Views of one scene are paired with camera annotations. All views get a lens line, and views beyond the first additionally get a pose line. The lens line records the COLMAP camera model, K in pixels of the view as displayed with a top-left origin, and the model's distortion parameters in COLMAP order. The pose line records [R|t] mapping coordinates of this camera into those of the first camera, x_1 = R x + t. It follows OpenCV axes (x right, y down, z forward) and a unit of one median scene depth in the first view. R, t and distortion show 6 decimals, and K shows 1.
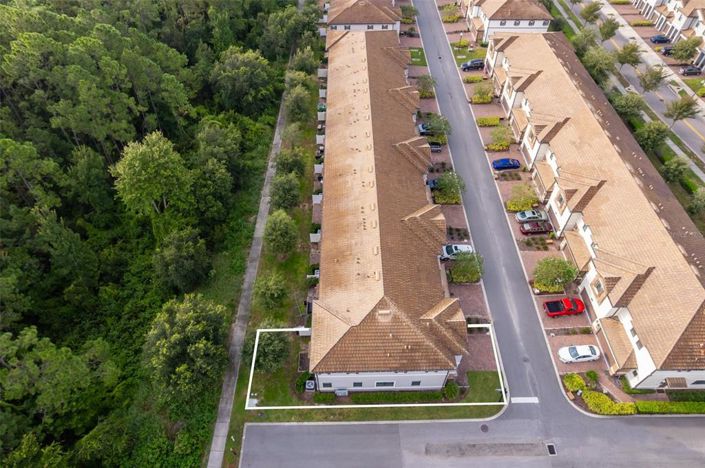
lens RADIAL K [[453.6, 0, 355.8], [0, 453.6, 236.8], [0, 0, 1]] dist [-0.086186, 0.075368]
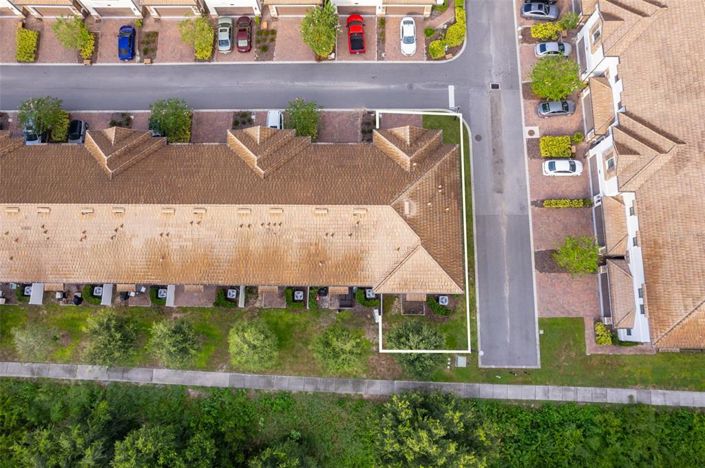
lens RADIAL K [[453.6, 0, 355.8], [0, 453.6, 236.8], [0, 0, 1]] dist [-0.086186, 0.075368]
pose [[0.029117, -0.982705, 0.182872, -0.128663], [0.766532, 0.139372, 0.626900, -0.372665], [-0.641546, 0.121924, 0.757333, 0.327303]]
